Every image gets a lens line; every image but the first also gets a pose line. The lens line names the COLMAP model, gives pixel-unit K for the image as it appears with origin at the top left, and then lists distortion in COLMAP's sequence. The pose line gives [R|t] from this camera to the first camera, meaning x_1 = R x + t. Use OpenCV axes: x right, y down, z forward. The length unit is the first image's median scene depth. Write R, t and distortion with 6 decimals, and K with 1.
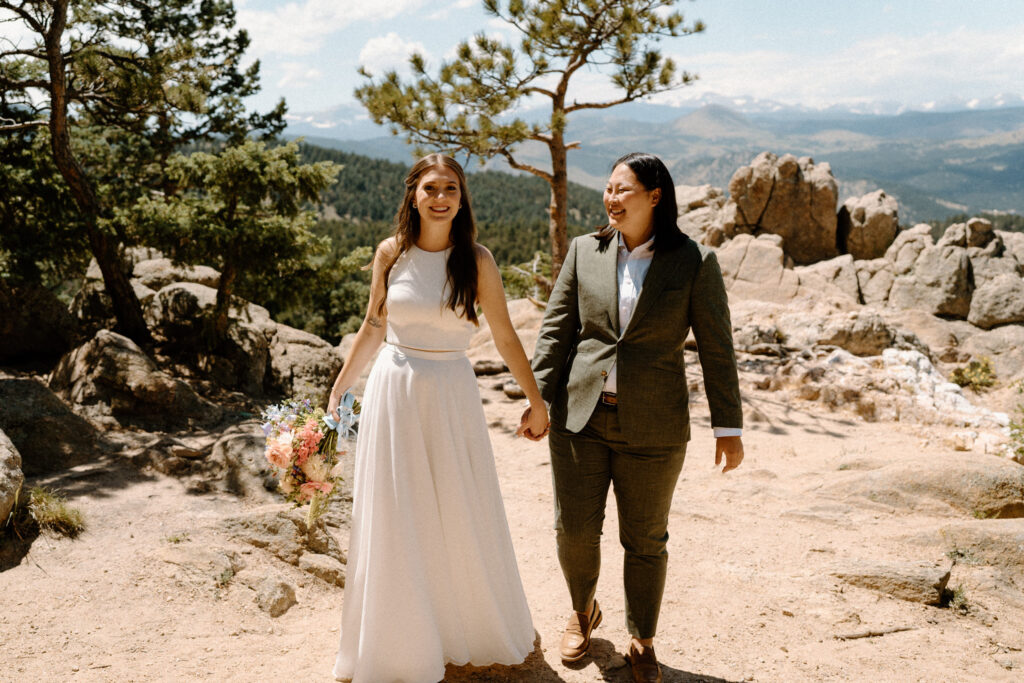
lens RADIAL K [[1018.1, 0, 495.4], [0, 1018.1, 327.4], [0, 0, 1]] dist [-0.000786, 0.010639]
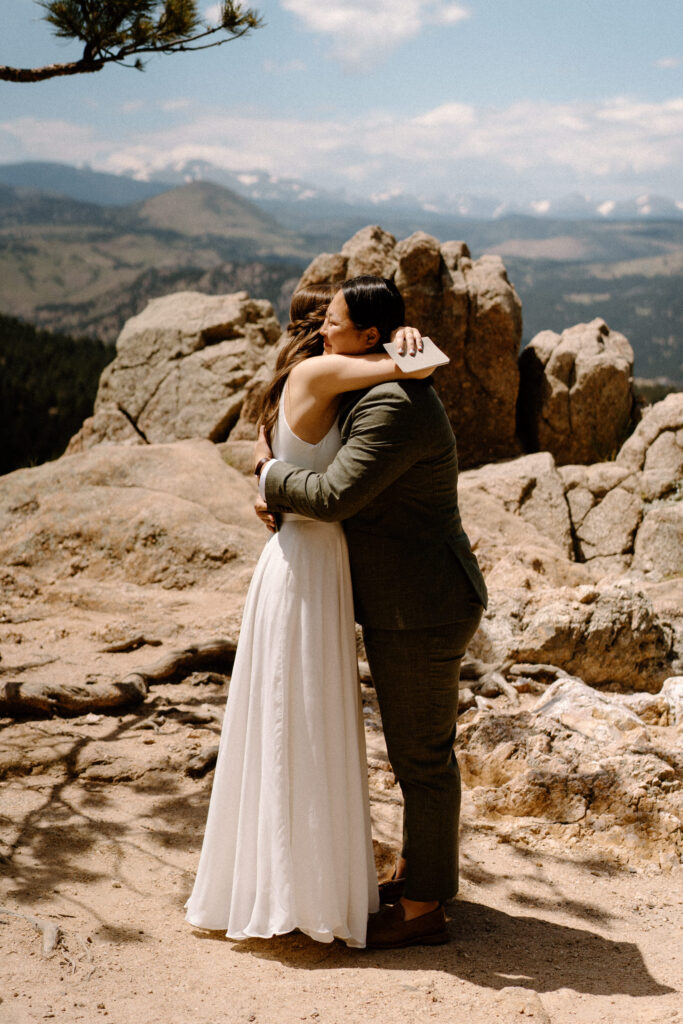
lens RADIAL K [[1772.3, 0, 295.0], [0, 1772.3, 437.3], [0, 0, 1]] dist [0.000504, -0.124238]
pose [[0.964724, 0.032613, 0.261236, 0.028388], [-0.015206, 0.997543, -0.068381, -0.024674], [-0.262824, 0.061997, 0.962850, 0.291326]]
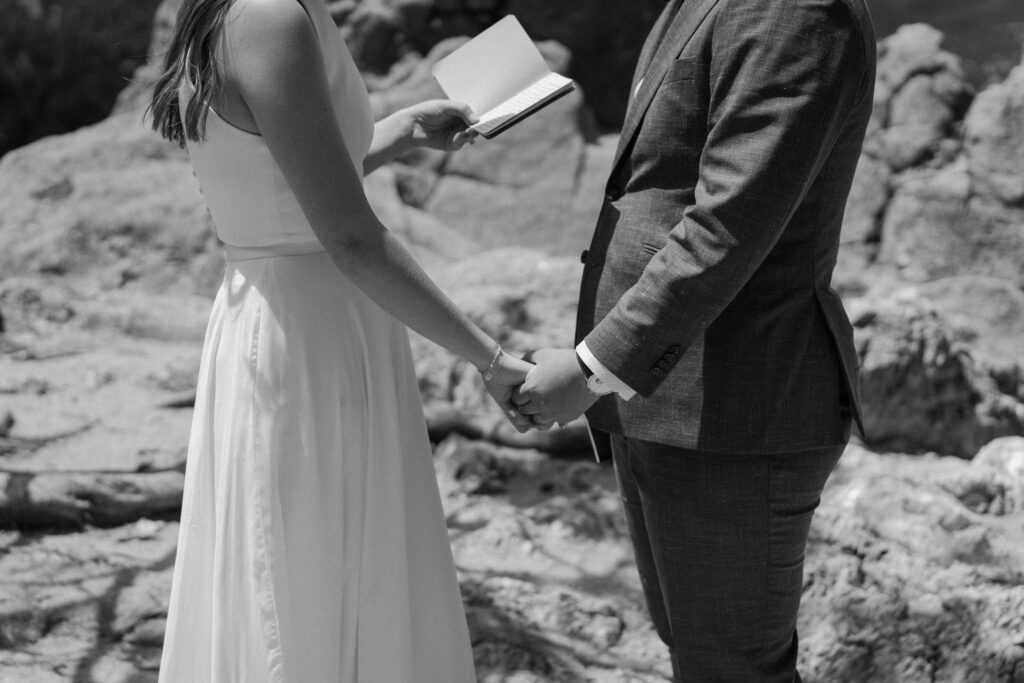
lens RADIAL K [[1749.7, 0, 460.7], [0, 1749.7, 404.9], [0, 0, 1]] dist [0.013119, 0.016511]
pose [[0.951281, -0.033944, 0.306452, 0.075293], [0.000279, 0.994016, 0.109234, -0.041321], [-0.308326, -0.103827, 0.945598, 0.532290]]
